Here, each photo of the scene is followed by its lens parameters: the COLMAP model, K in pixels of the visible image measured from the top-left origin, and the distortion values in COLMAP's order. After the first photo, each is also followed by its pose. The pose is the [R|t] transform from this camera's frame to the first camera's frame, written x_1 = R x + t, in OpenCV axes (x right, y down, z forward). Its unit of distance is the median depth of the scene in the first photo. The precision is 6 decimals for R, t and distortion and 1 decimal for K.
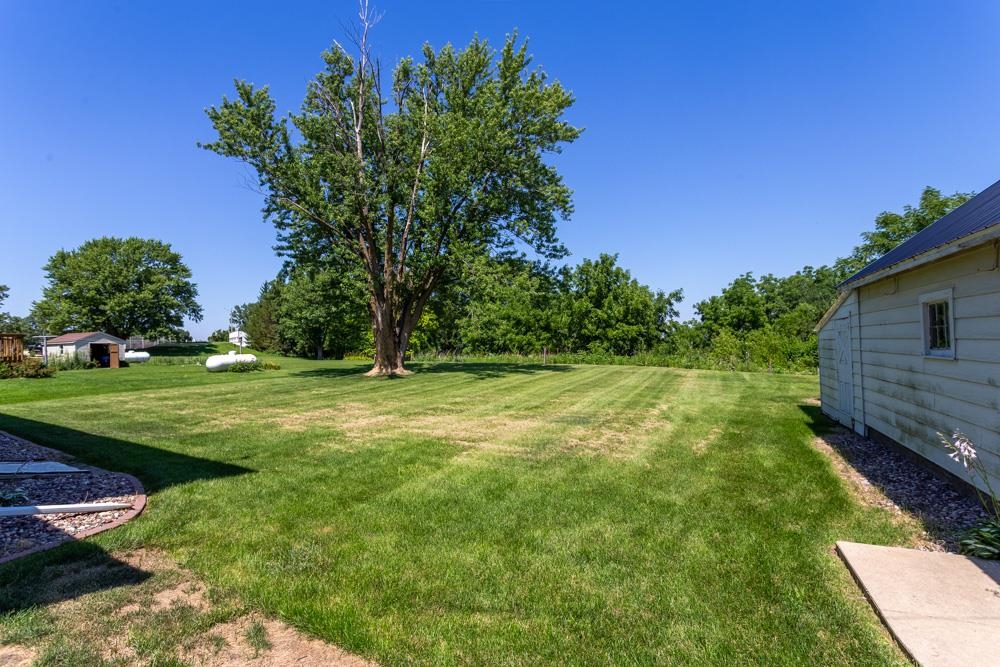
lens RADIAL K [[476.2, 0, 503.0], [0, 476.2, 331.9], [0, 0, 1]] dist [0.001797, -0.000656]
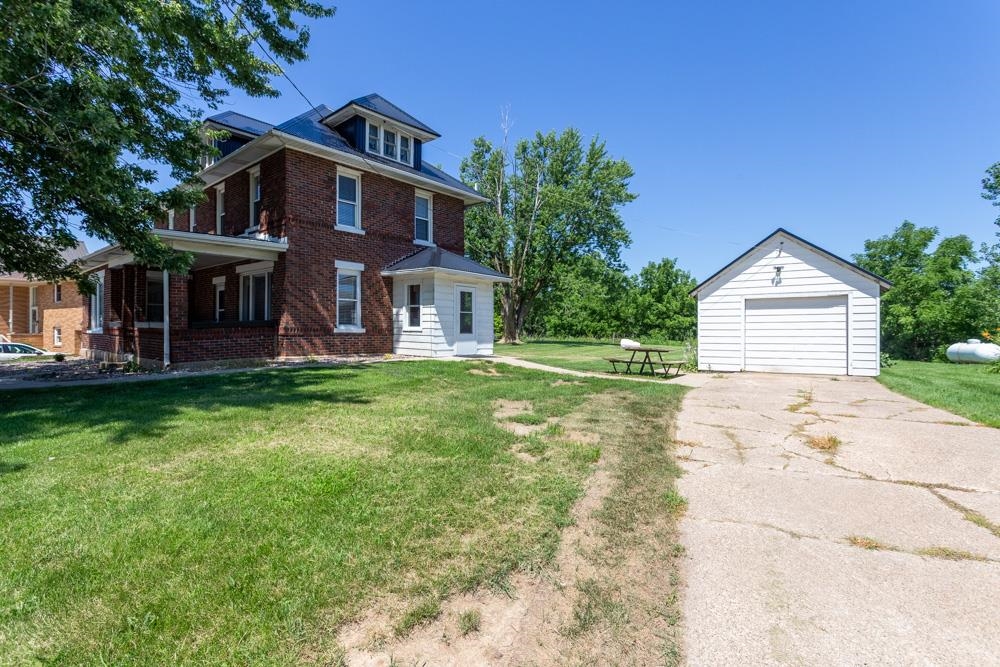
lens RADIAL K [[476.2, 0, 500.4], [0, 476.2, 332.4], [0, 0, 1]] dist [0.001797, -0.000656]
pose [[0.986916, 0.032379, -0.157952, -0.011168], [-0.027783, 0.999126, 0.031217, 0.001162], [0.158825, -0.026420, 0.986953, -0.330969]]
